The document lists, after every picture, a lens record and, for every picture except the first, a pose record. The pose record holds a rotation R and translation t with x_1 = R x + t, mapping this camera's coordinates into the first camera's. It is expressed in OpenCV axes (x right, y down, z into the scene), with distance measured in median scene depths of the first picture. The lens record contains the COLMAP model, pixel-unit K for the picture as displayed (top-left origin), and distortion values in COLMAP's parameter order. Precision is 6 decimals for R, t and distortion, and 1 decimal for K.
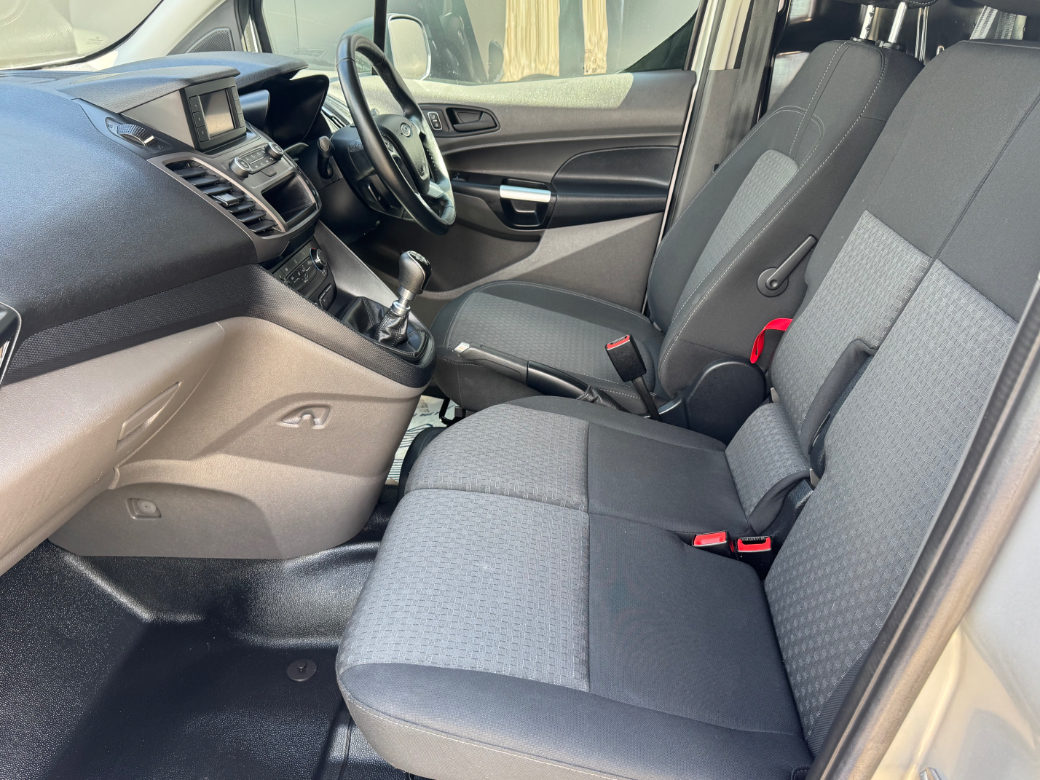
lens RADIAL K [[817.4, 0, 521.0], [0, 817.4, 390.6], [0, 0, 1]] dist [-0.007684, -0.004403]
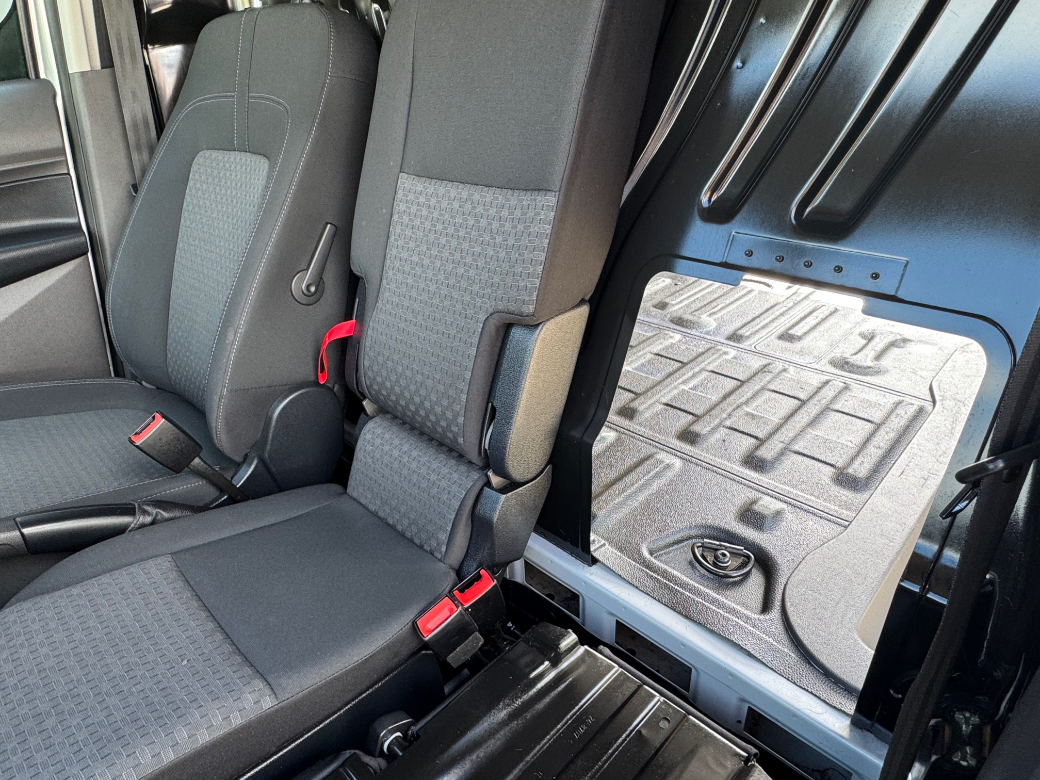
lens RADIAL K [[633.9, 0, 519.2], [0, 633.9, 386.3], [0, 0, 1]] dist [-0.006690, 0.007568]
pose [[0.646866, -0.382923, 0.659495, -0.021132], [0.365233, 0.914723, 0.172876, -0.069786], [-0.669454, 0.129042, 0.731560, 0.373527]]
